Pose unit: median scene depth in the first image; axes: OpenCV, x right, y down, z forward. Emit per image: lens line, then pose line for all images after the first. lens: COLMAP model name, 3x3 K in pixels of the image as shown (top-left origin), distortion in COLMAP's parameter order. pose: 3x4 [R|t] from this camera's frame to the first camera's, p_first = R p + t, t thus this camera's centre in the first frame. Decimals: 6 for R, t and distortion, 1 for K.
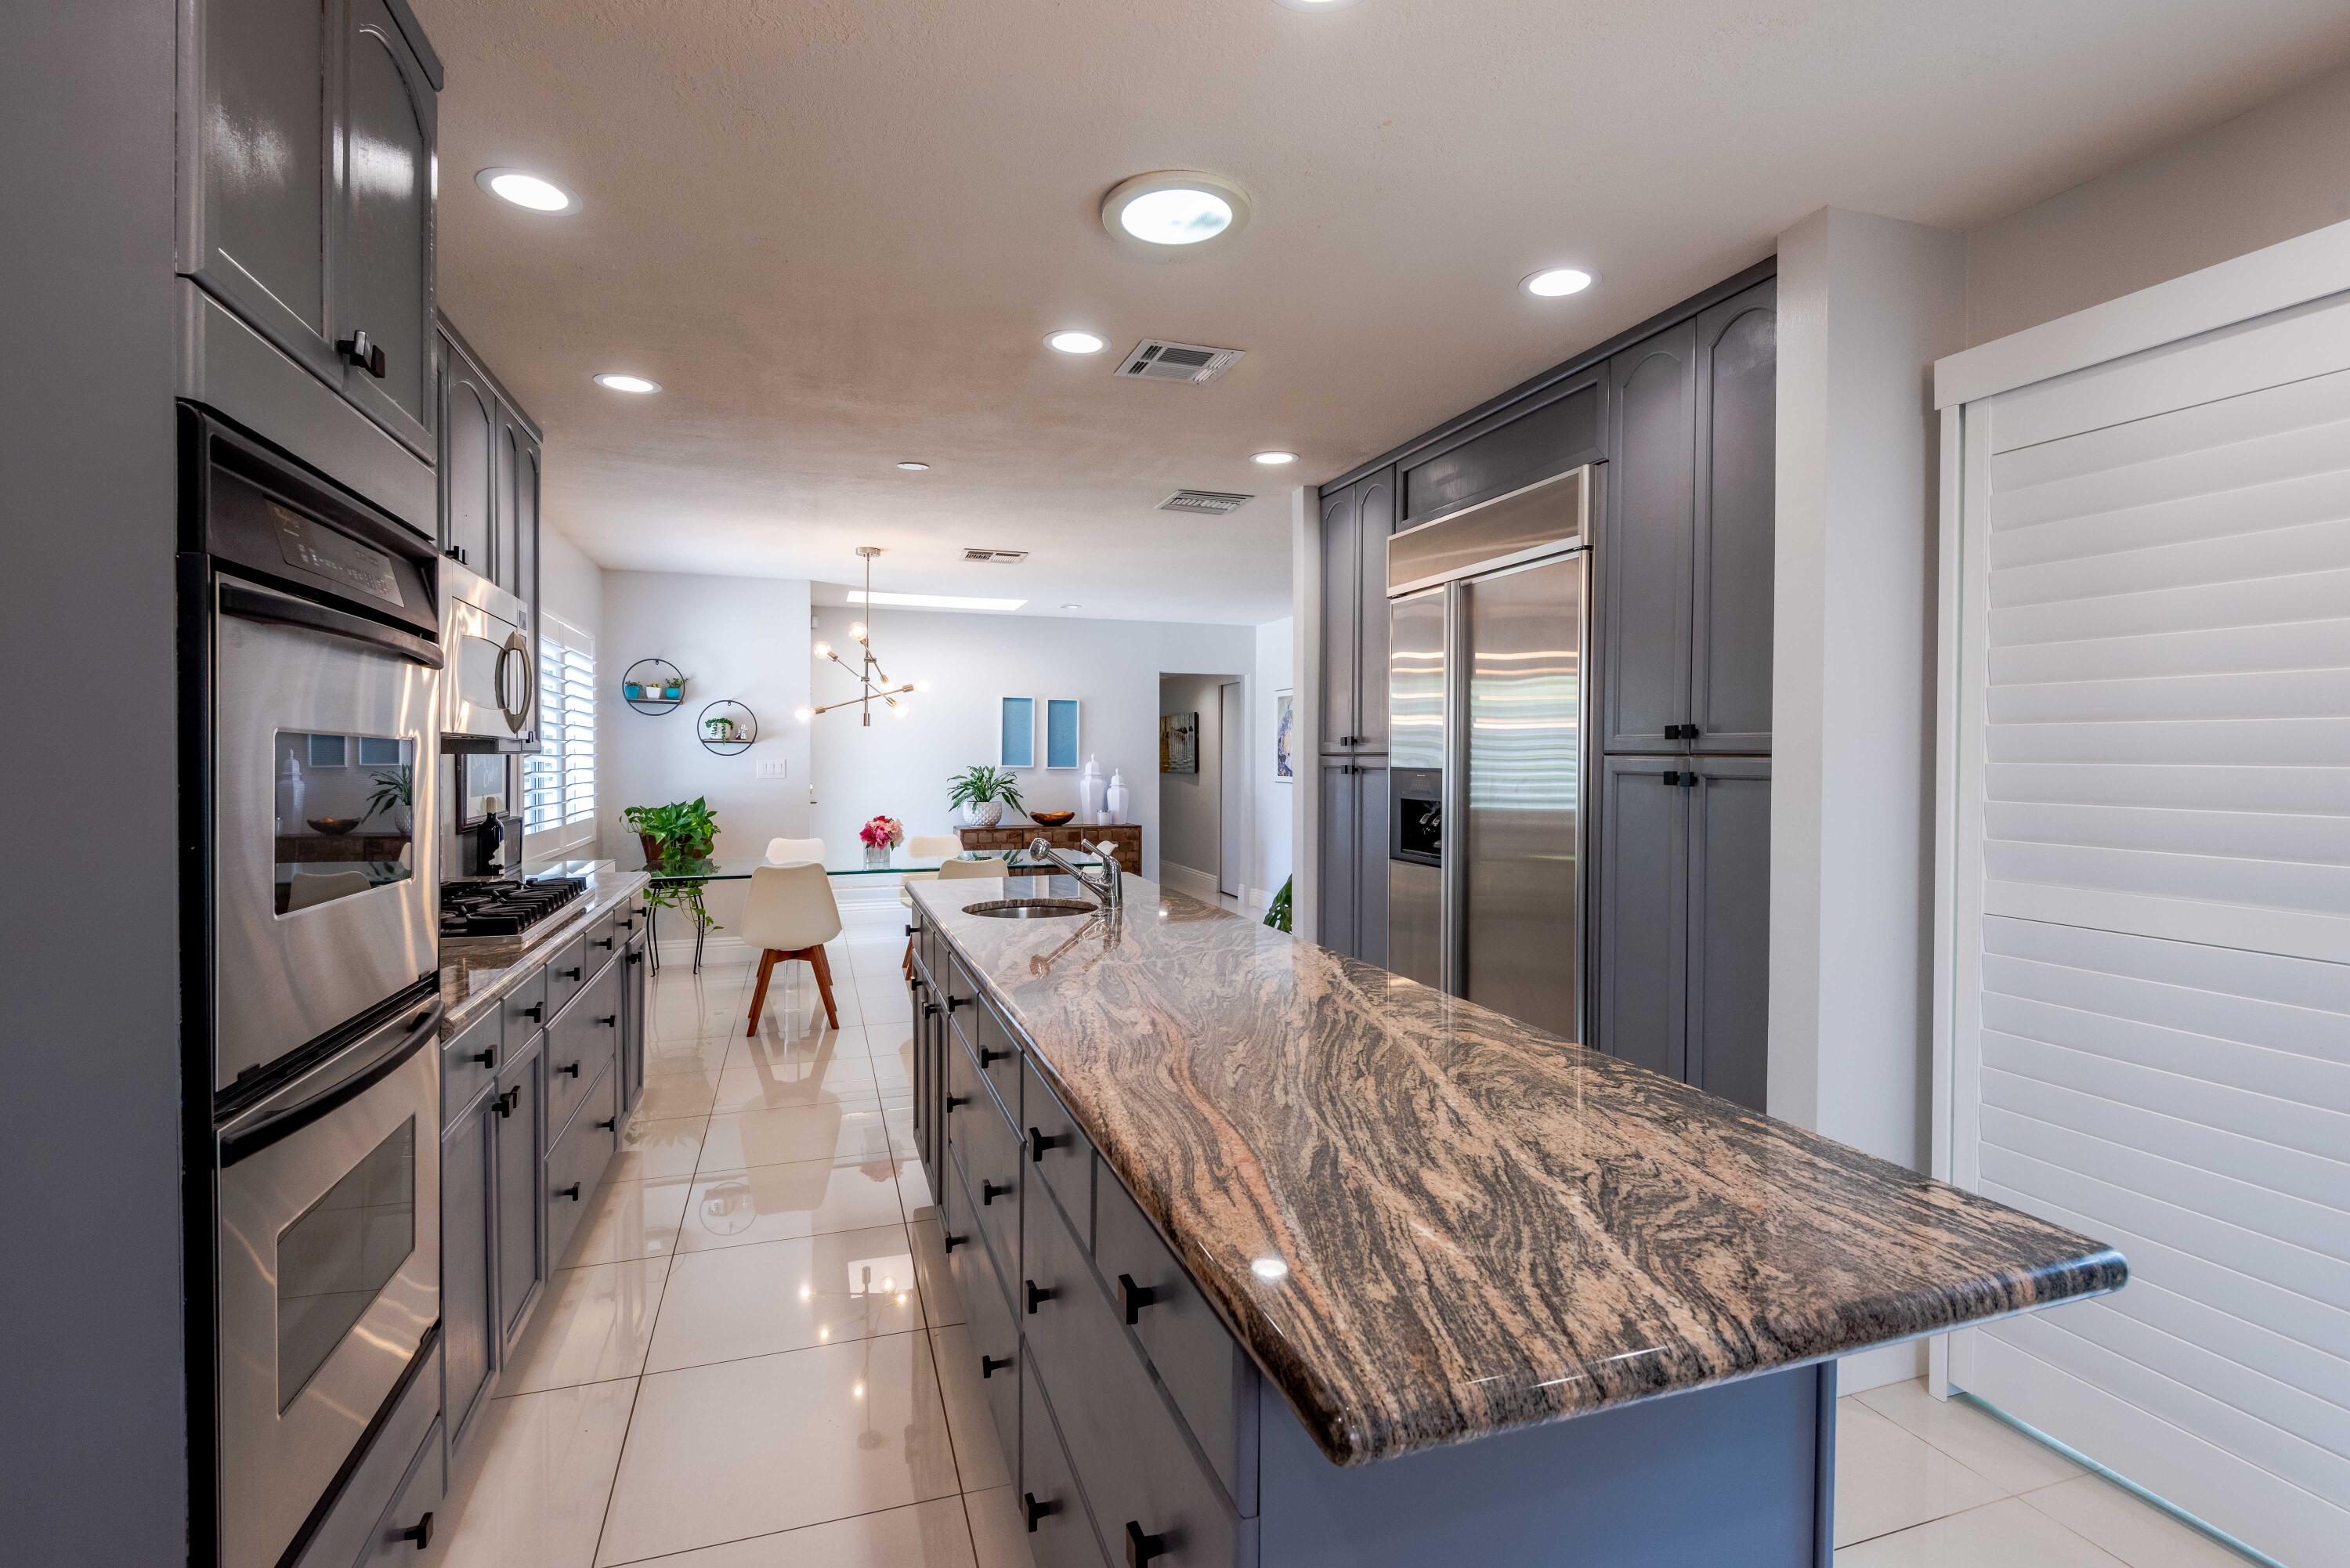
lens RADIAL K [[1137.8, 0, 1175.0], [0, 1137.8, 784.0], [0, 0, 1]] dist [0.000045, -0.000002]
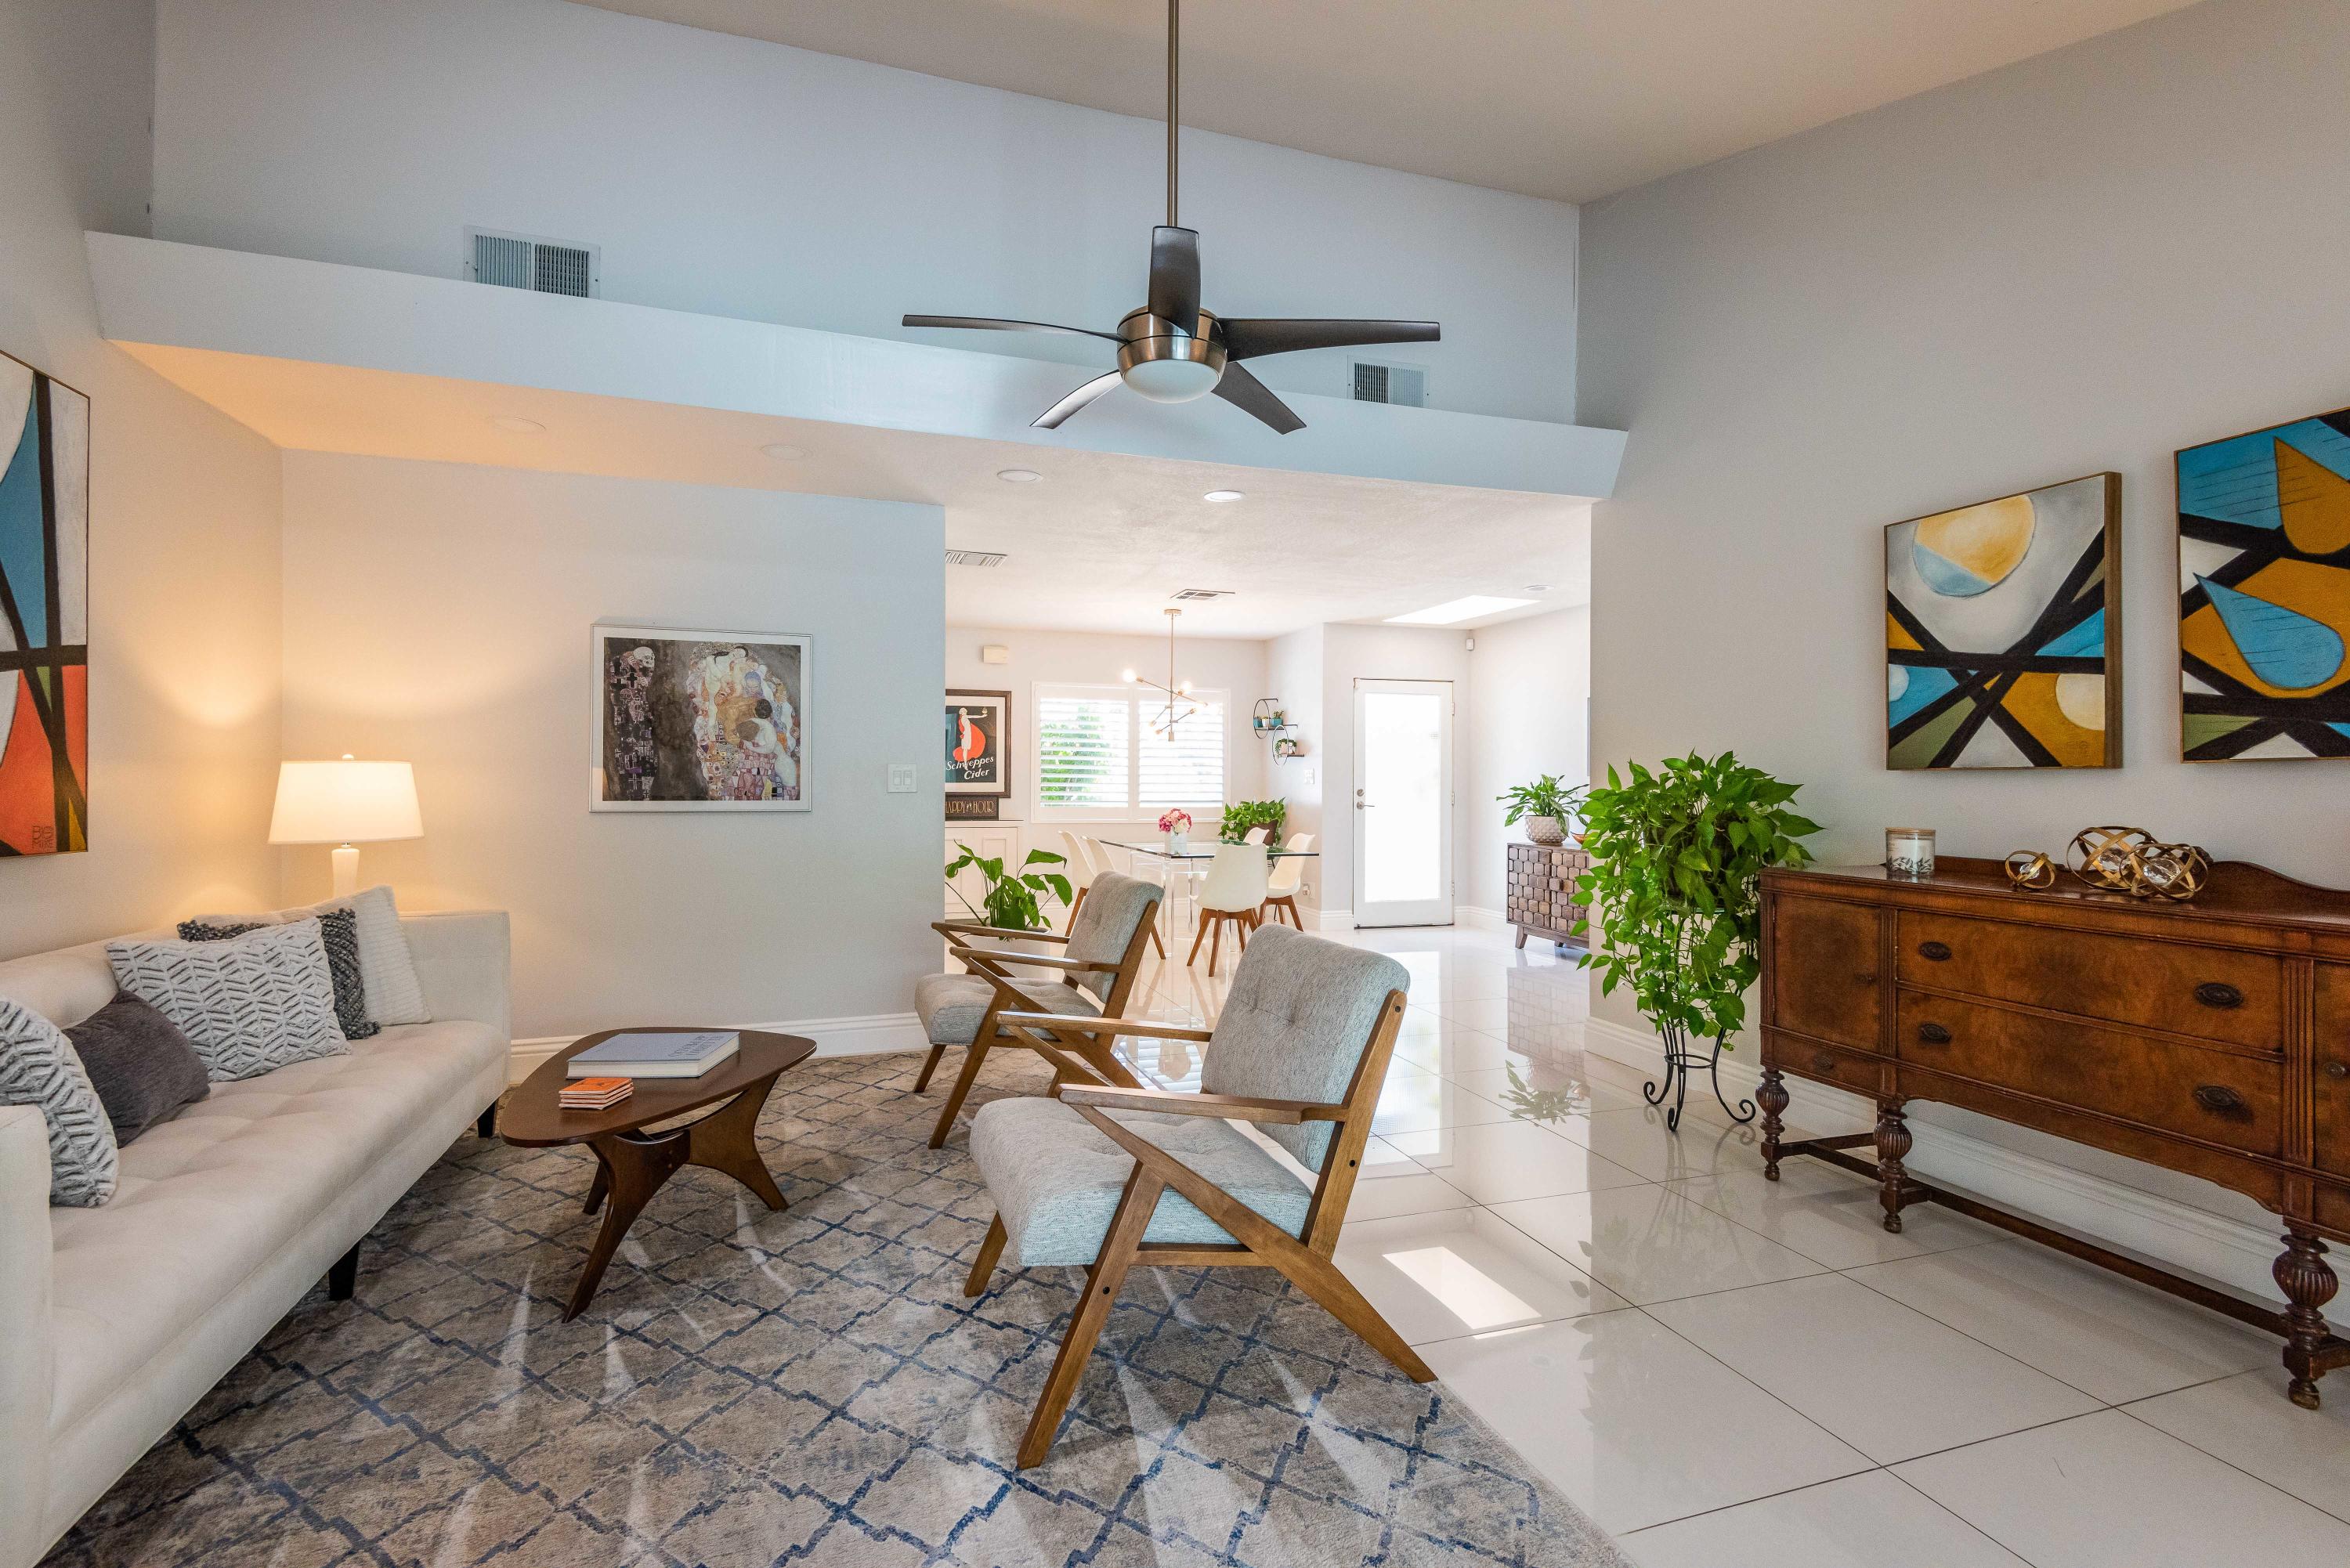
lens RADIAL K [[1044.9, 0, 1165.8], [0, 1044.9, 754.5], [0, 0, 1]] dist [-0.000260, -0.000823]
pose [[-0.004287, -0.021701, -0.999755, 0.670400], [-0.029980, 0.999318, -0.021563, -0.006762], [0.999541, 0.029880, -0.004935, 0.694709]]
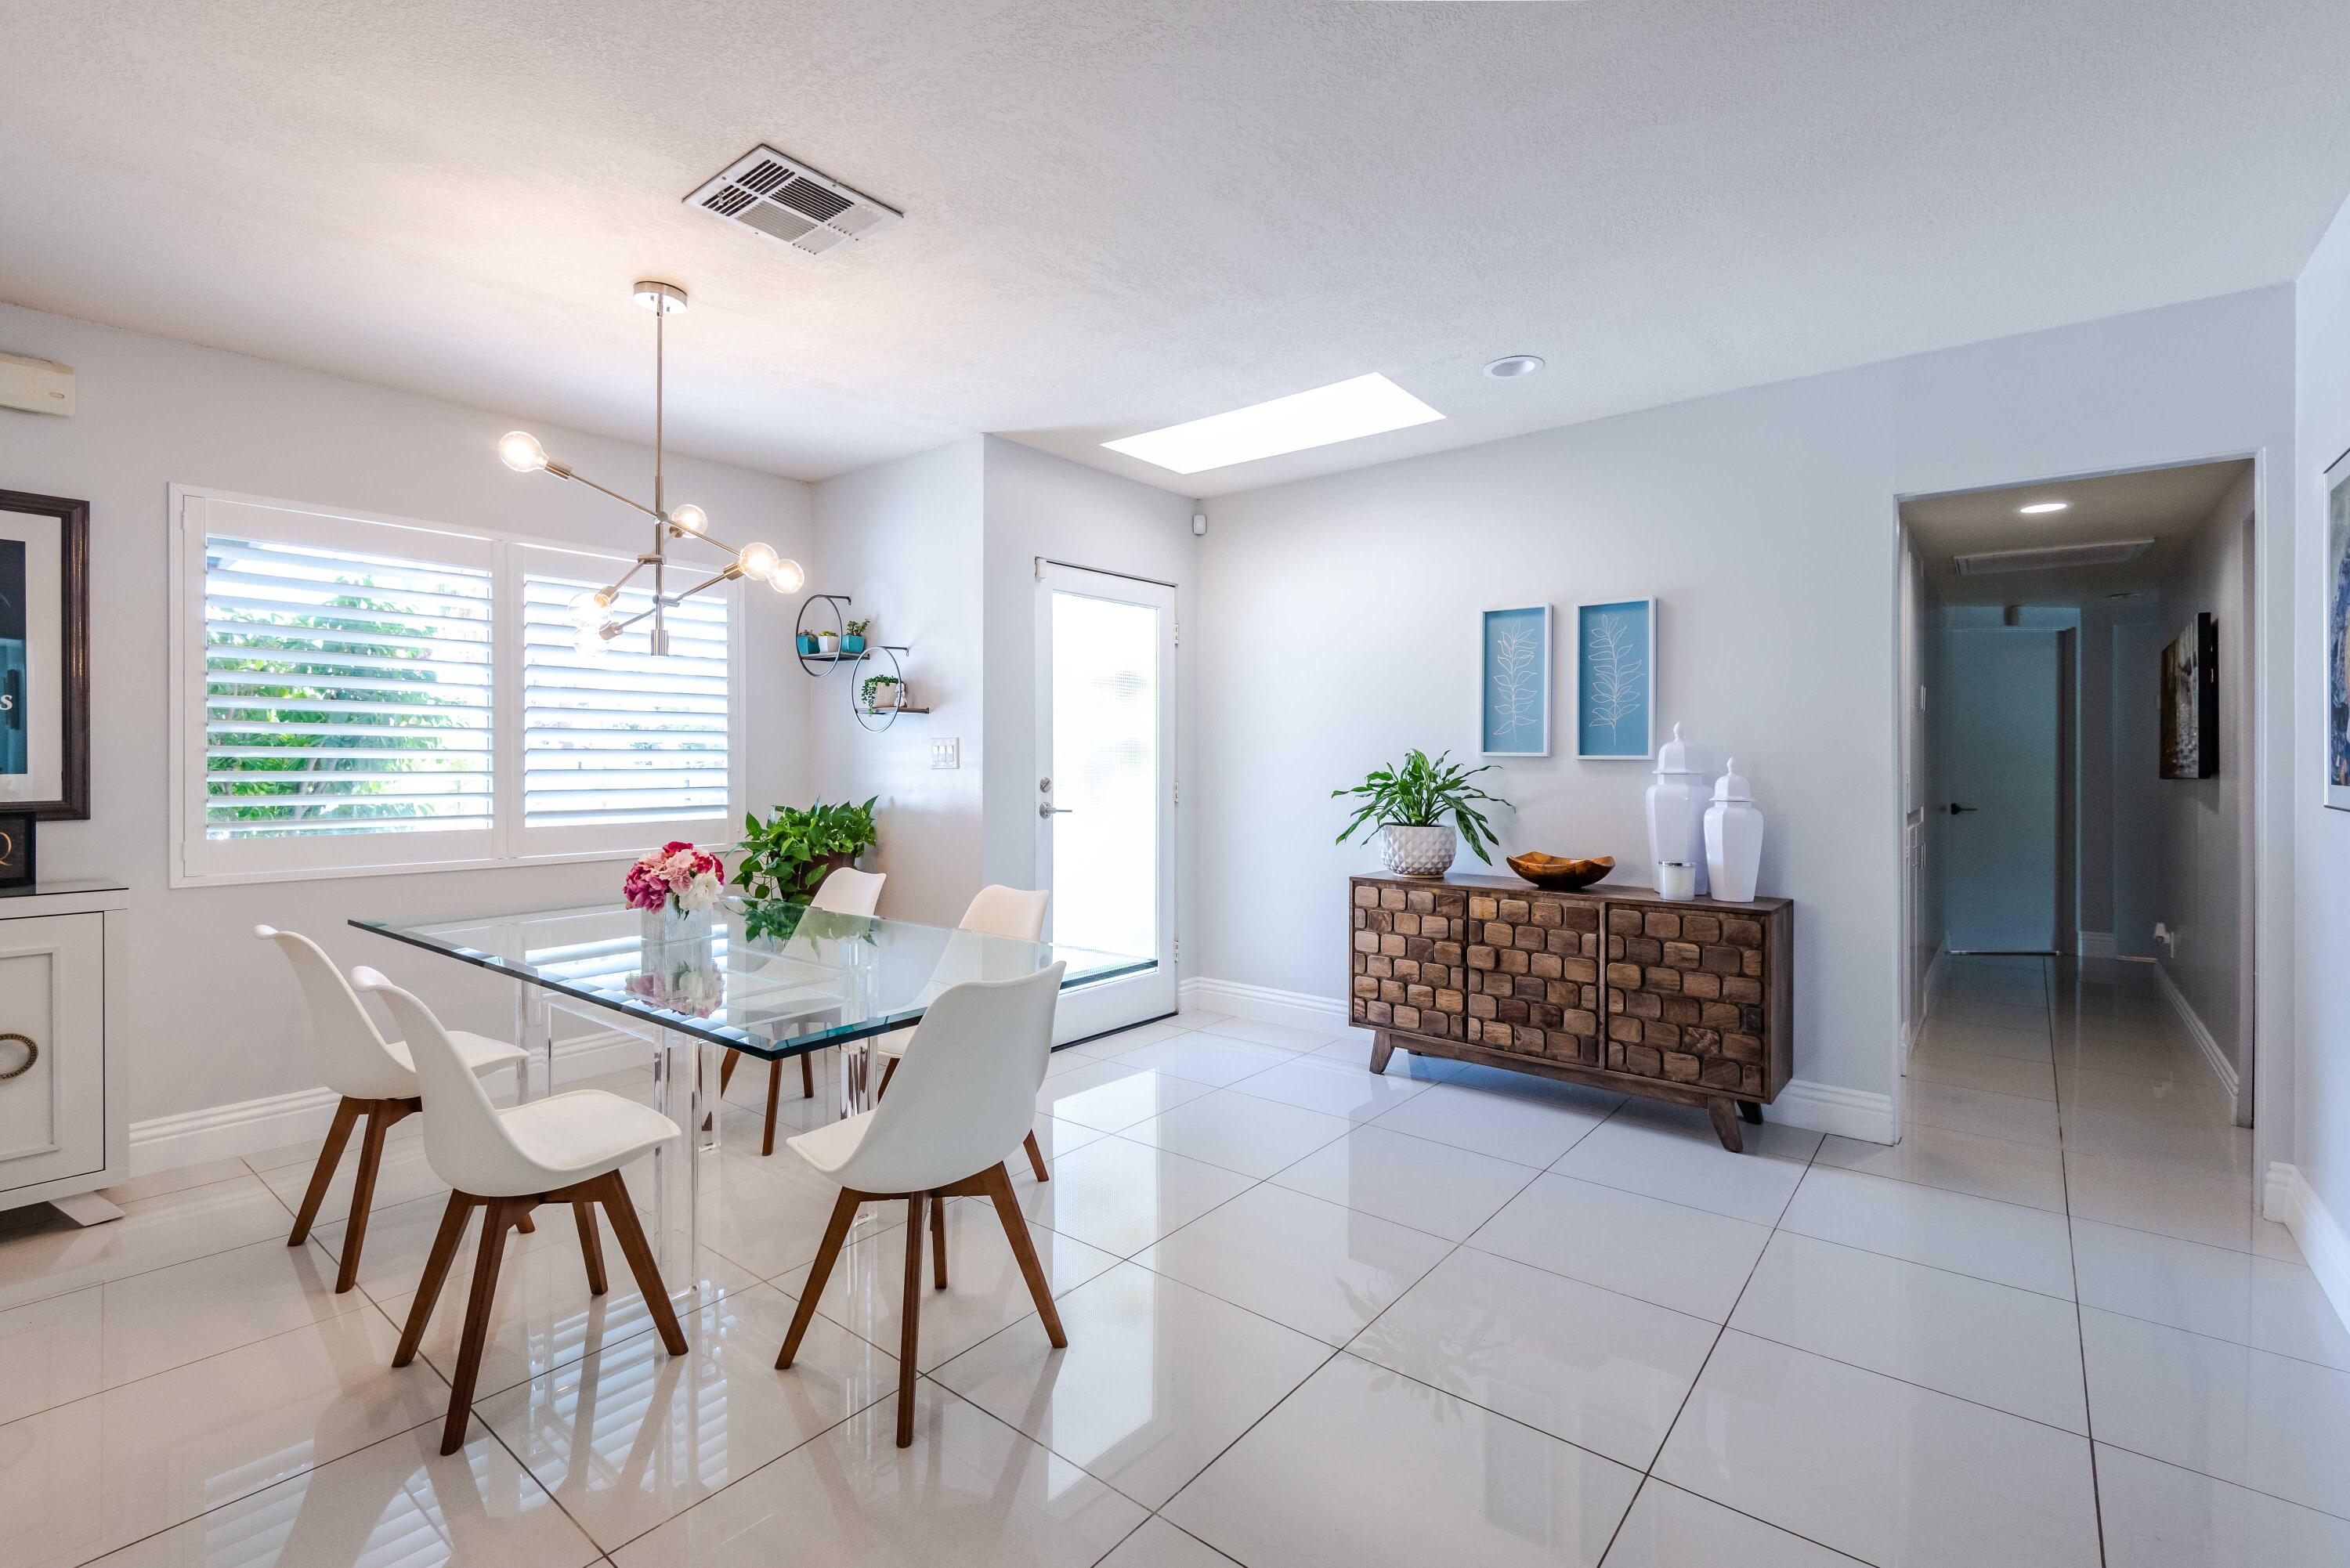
lens RADIAL K [[1044.9, 0, 1165.8], [0, 1044.9, 754.5], [0, 0, 1]] dist [-0.000260, -0.000823]
pose [[0.536335, -0.005174, -0.843990, 0.152747], [-0.021627, 0.999569, -0.019872, -0.003830], [0.843728, 0.028911, 0.535991, 0.656288]]
